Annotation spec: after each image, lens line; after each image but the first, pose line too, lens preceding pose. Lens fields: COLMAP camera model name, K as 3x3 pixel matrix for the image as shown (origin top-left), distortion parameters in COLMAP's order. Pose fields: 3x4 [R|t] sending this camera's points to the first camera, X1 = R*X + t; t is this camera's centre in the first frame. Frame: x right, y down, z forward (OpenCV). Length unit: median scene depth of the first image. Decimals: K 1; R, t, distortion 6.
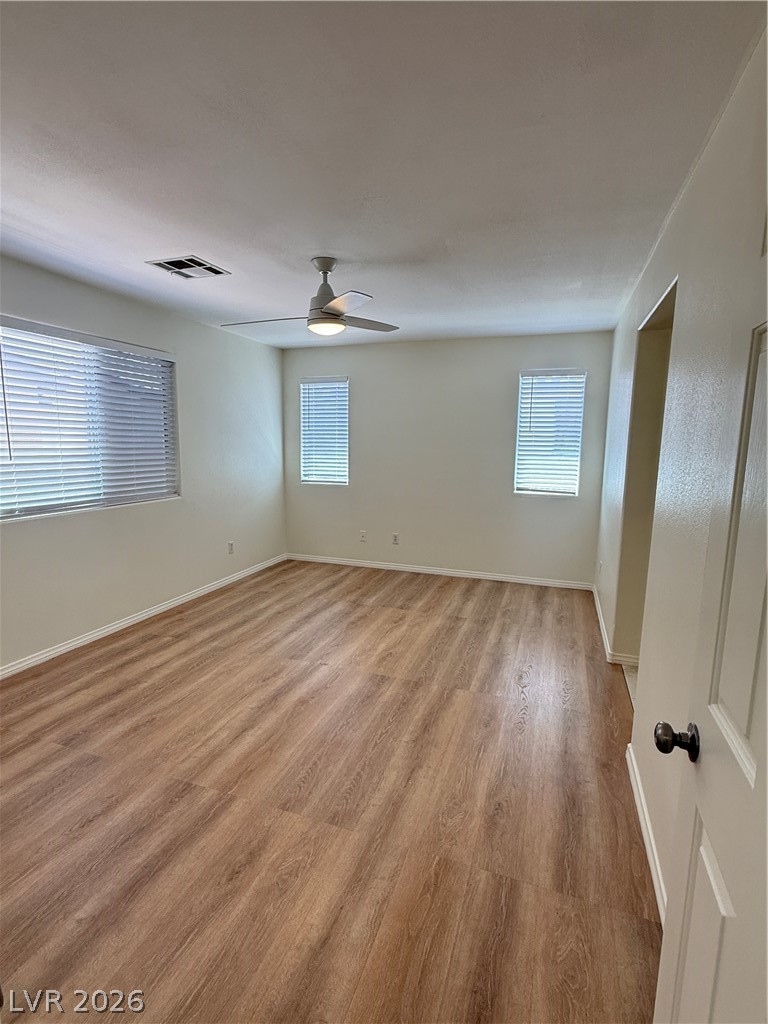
lens RADIAL K [[496.2, 0, 384.0], [0, 496.2, 512.0], [0, 0, 1]] dist [0.000570, -0.001237]
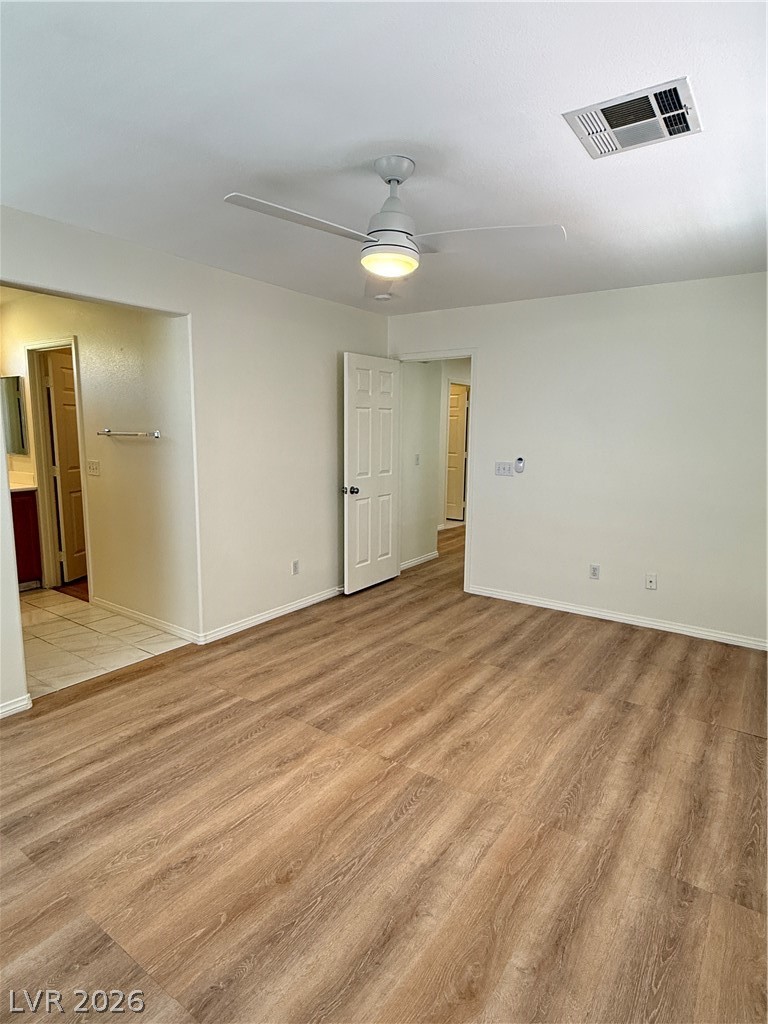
lens RADIAL K [[561.2, 0, 384.0], [0, 561.2, 512.0], [0, 0, 1]] dist [0.003029, 0.000542]
pose [[-0.963094, -0.070839, 0.259677, -0.319569], [0.009067, 0.955661, 0.294329, -0.269421], [-0.269013, 0.285821, -0.919749, 1.749542]]
